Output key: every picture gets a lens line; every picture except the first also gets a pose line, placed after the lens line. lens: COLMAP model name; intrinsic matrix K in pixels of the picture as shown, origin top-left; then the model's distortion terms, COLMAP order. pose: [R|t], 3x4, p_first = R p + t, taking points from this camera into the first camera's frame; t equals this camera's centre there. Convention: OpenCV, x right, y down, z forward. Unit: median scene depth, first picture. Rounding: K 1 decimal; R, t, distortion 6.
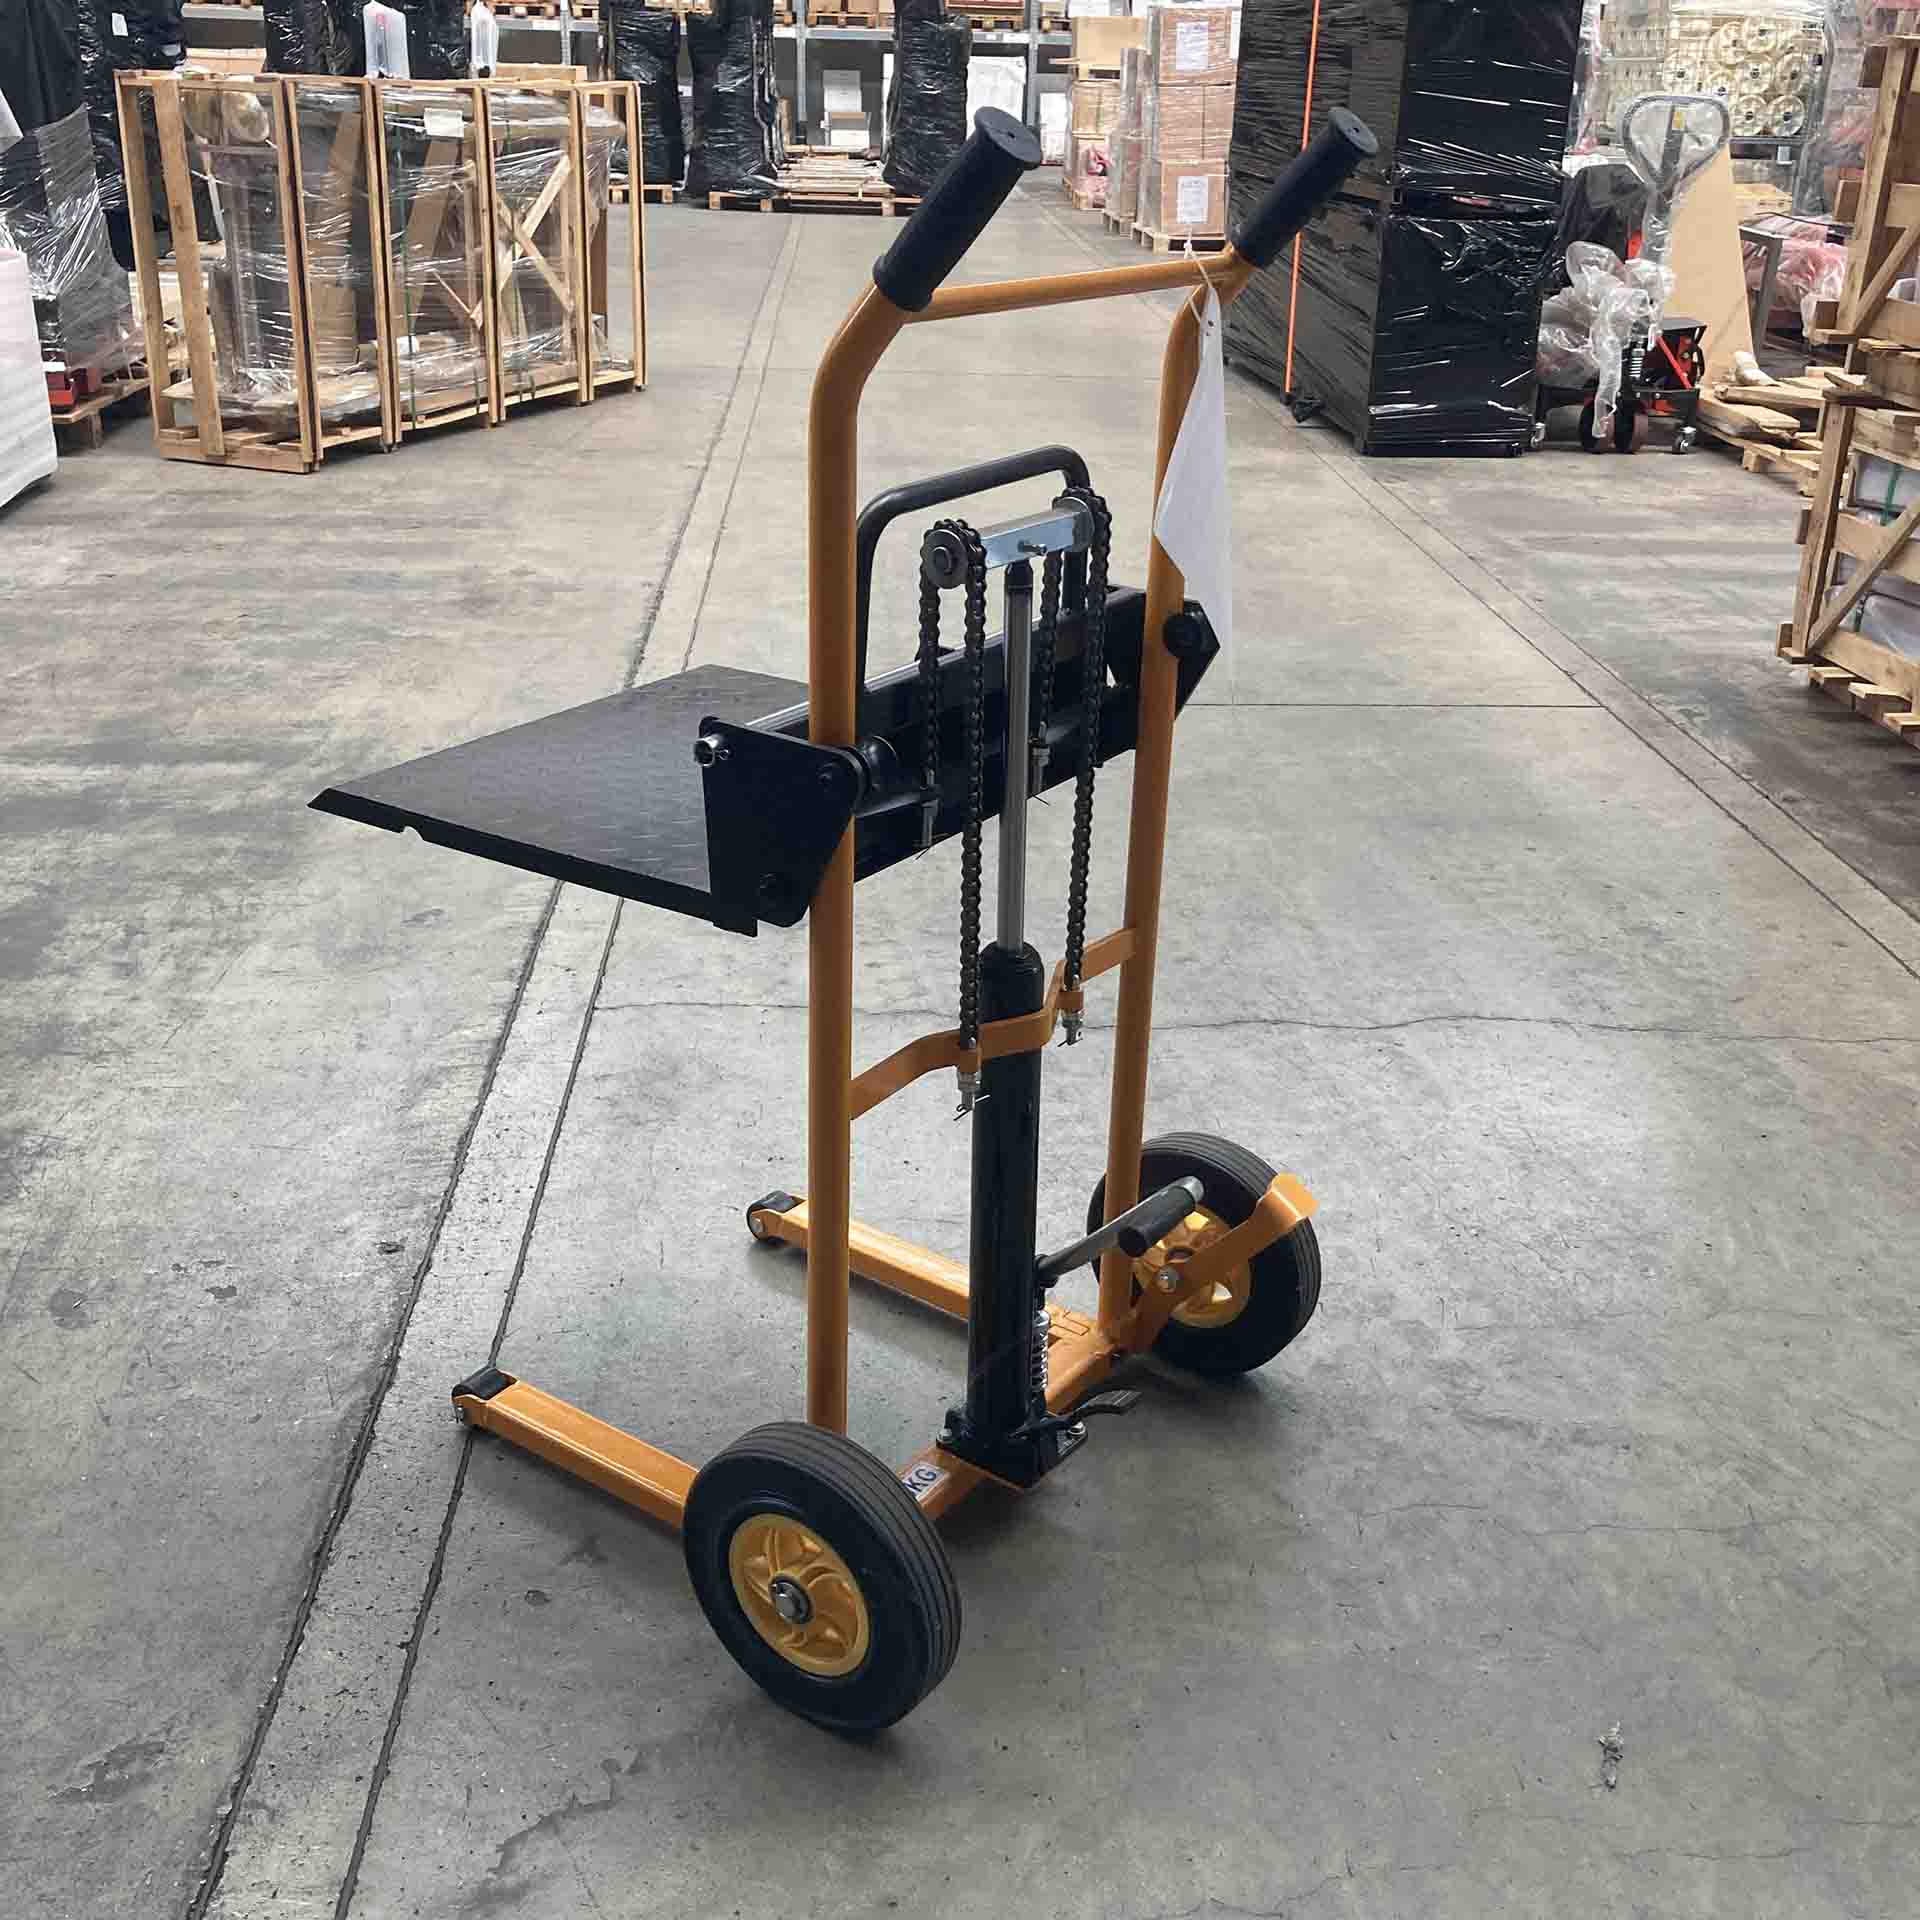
lens RADIAL K [[2067.5, 0, 974.2], [0, 2067.5, 960.6], [0, 0, 1]] dist [0.016477, -0.019026]
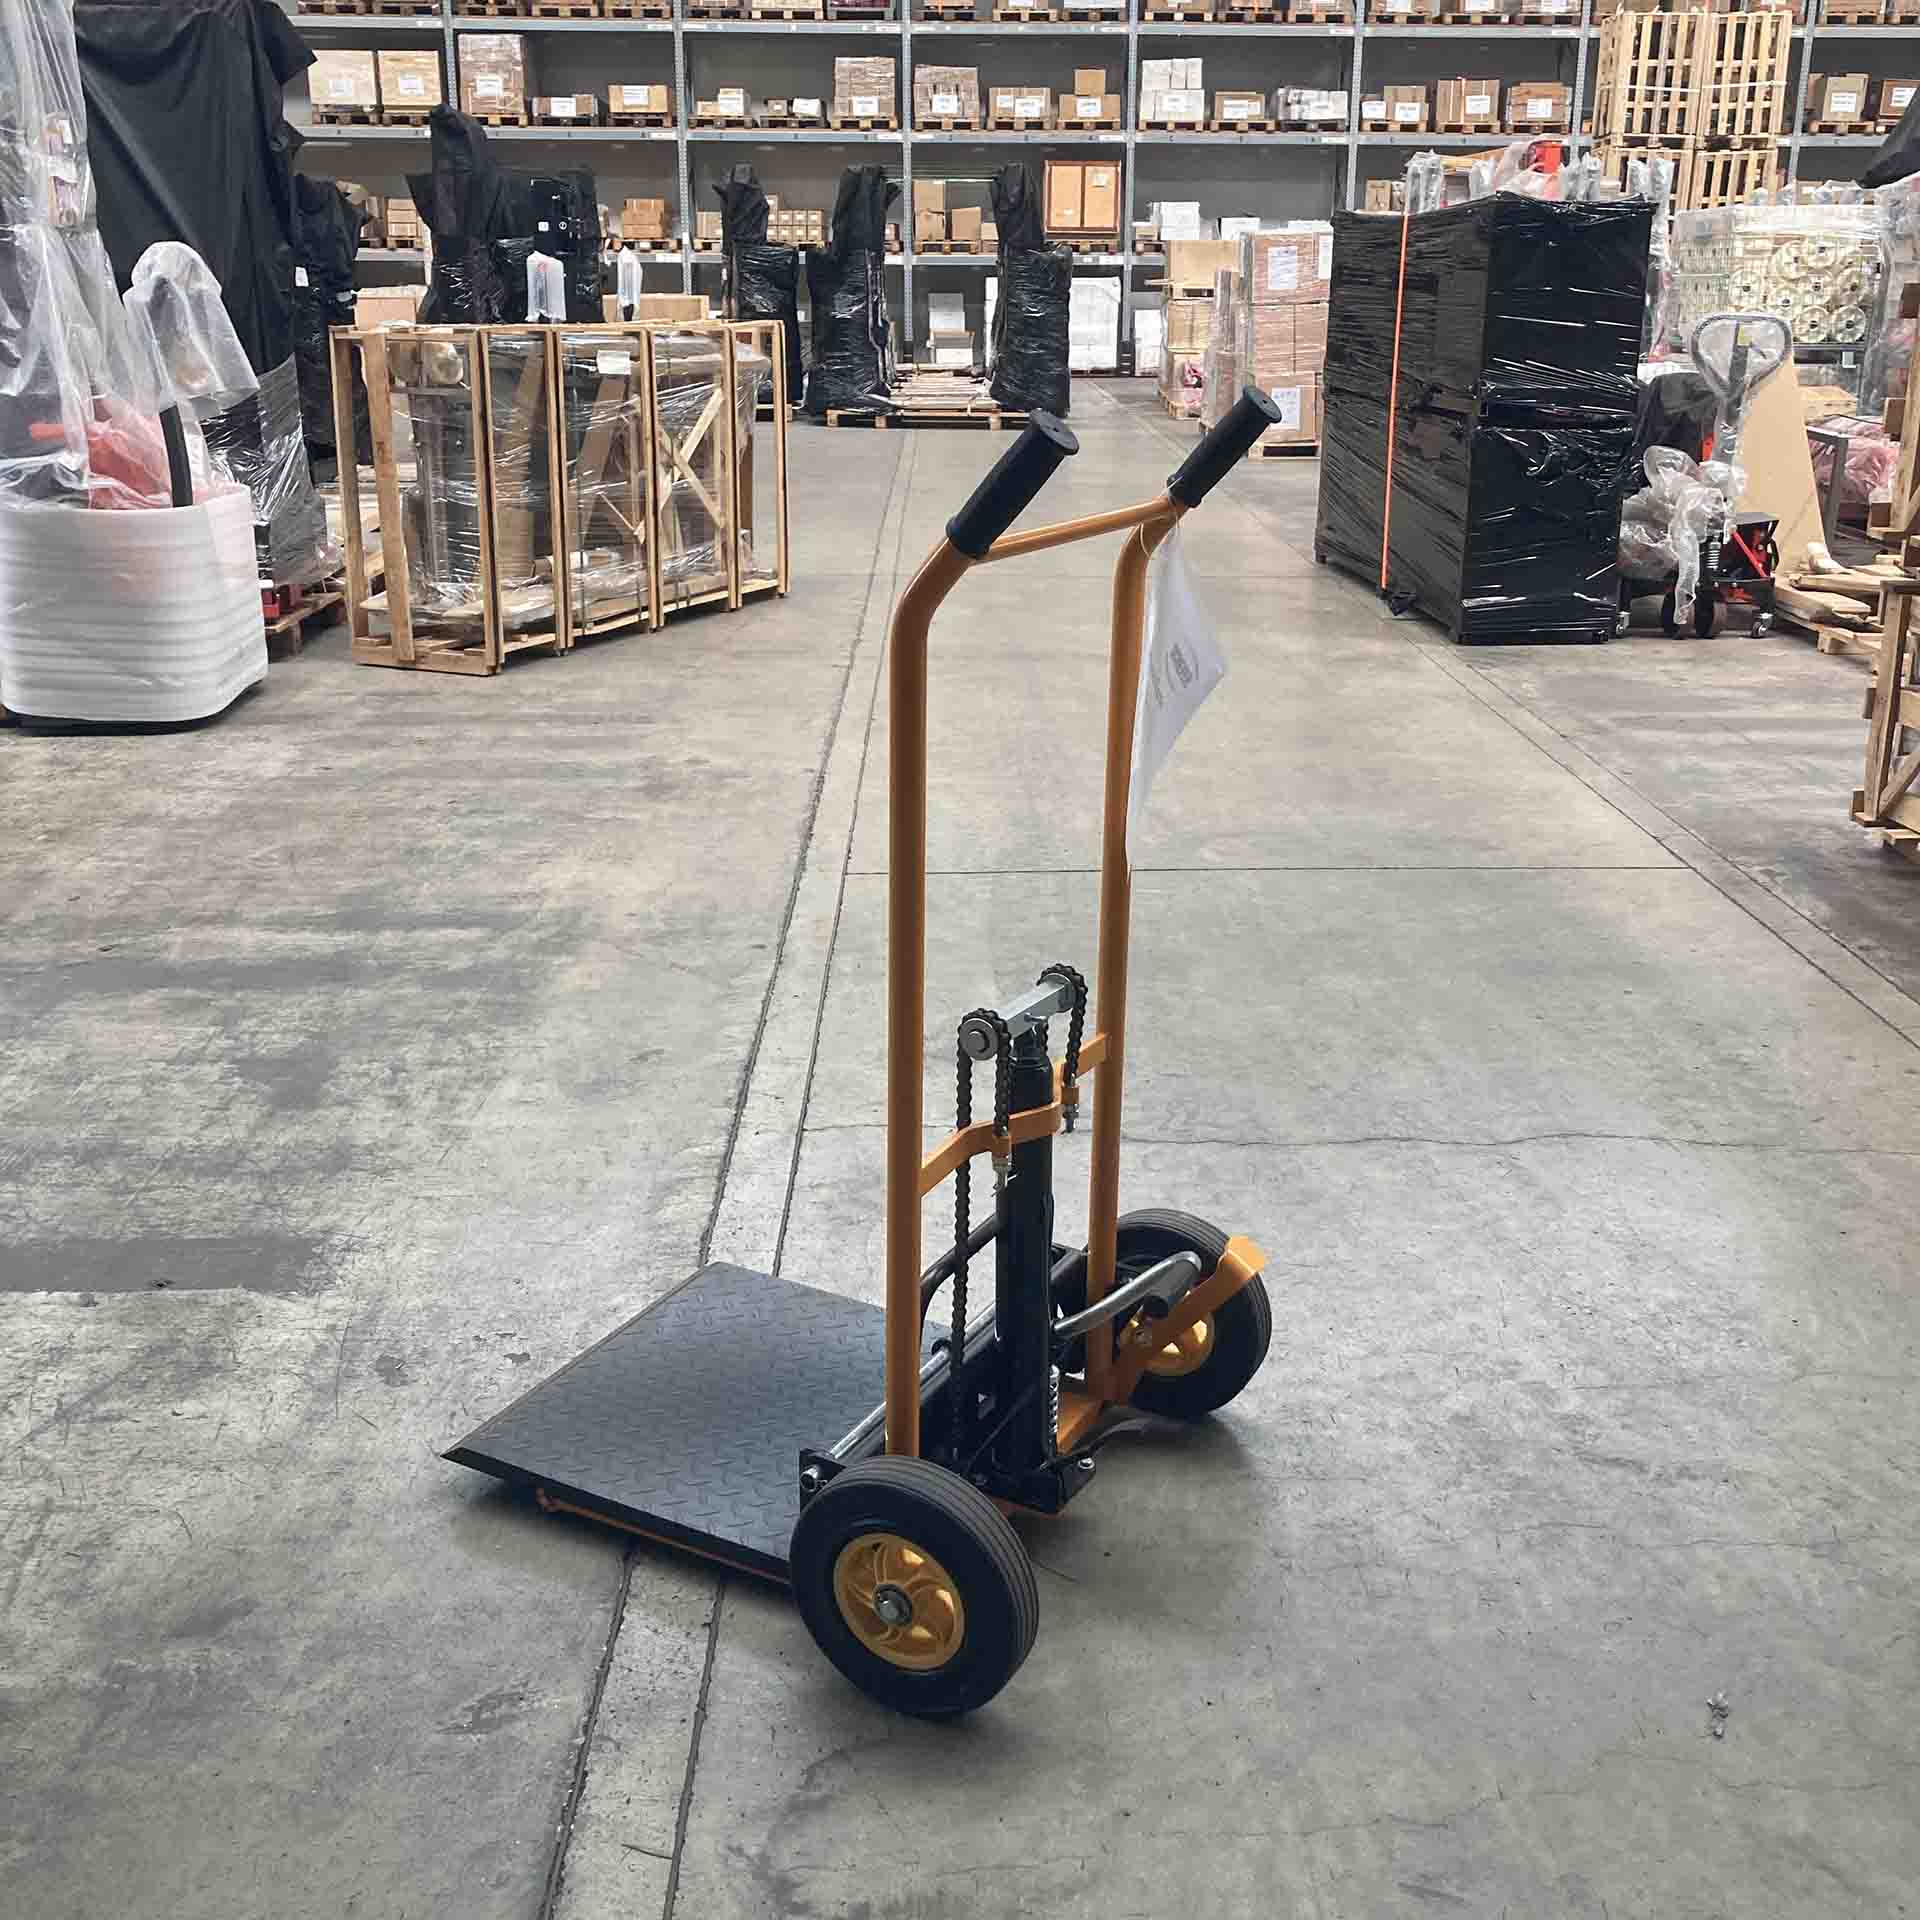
lens RADIAL K [[2051.3, 0, 996.5], [0, 2051.3, 949.2], [0, 0, 1]] dist [0.110784, -0.301436]
pose [[0.999323, -0.009943, -0.035413, -0.017016], [0.006536, 0.995451, -0.095046, 0.015476], [0.036197, 0.094750, 0.994843, -0.067950]]
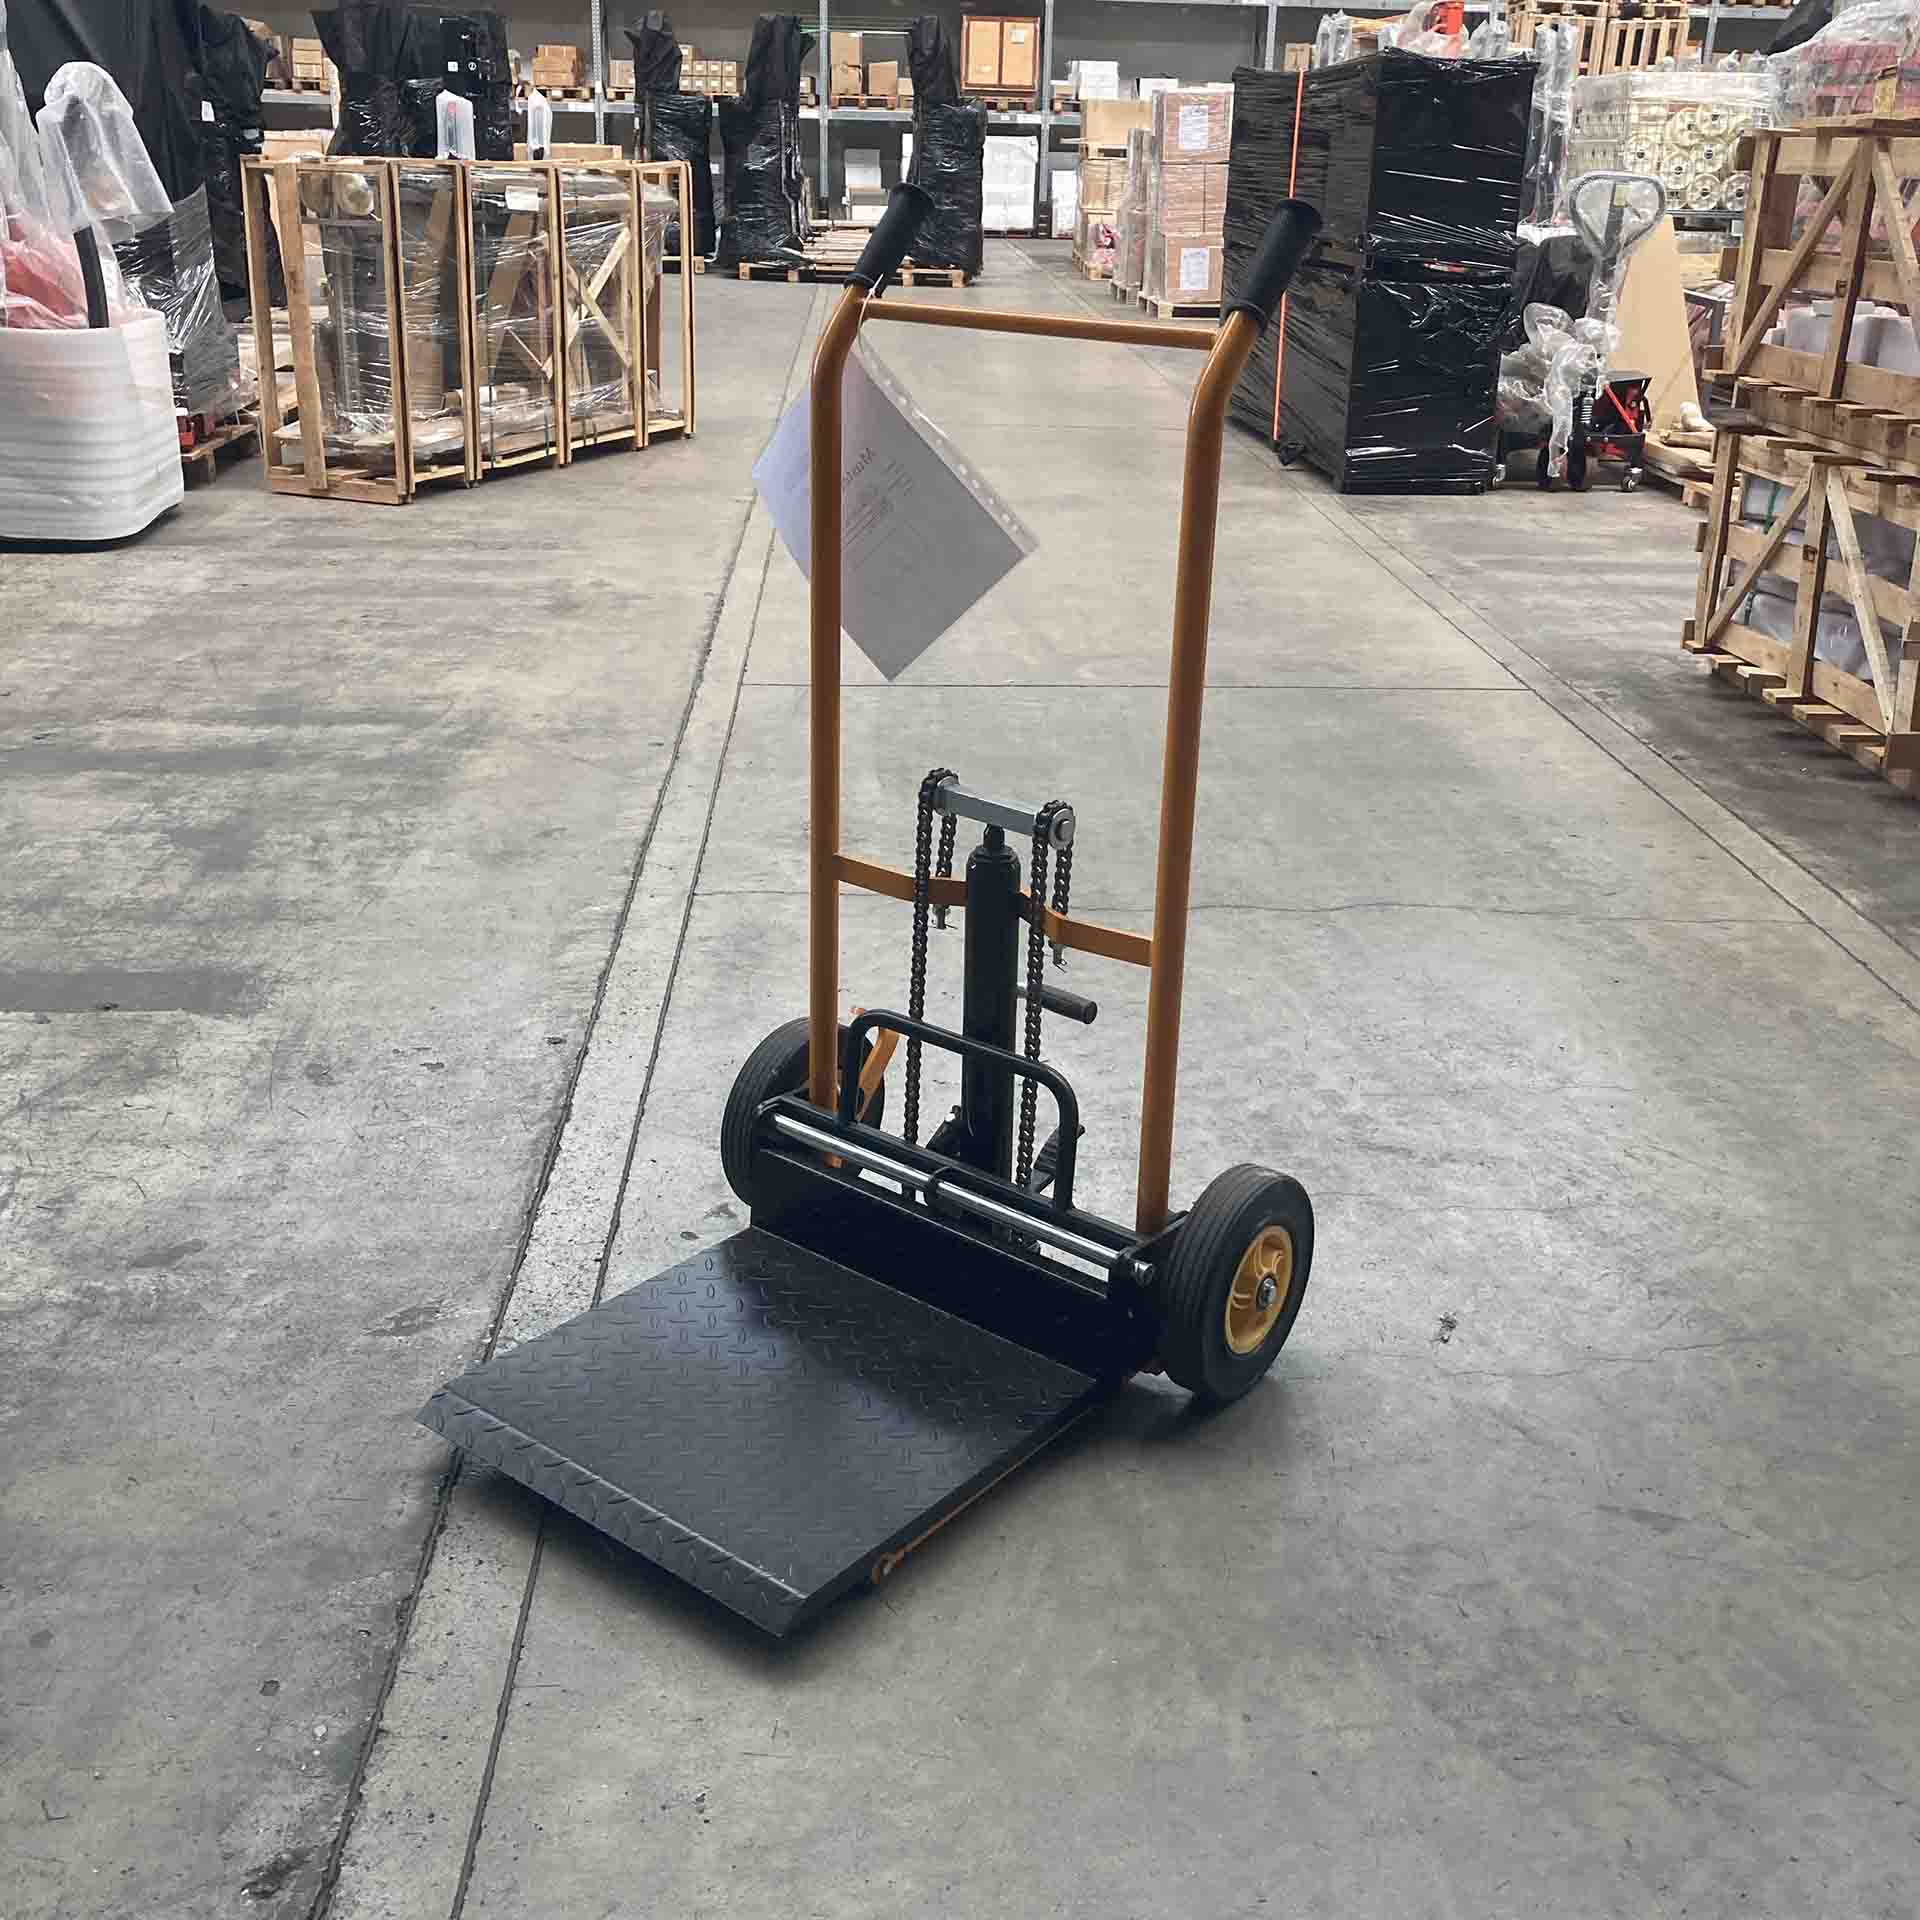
lens RADIAL K [[2057.5, 0, 977.6], [0, 2057.5, 941.0], [0, 0, 1]] dist [0.075739, -0.188254]
pose [[0.999990, 0.001046, -0.004298, -0.002885], [-0.001217, 0.999195, -0.040095, 0.048767], [0.004253, 0.040100, 0.999187, -0.120277]]
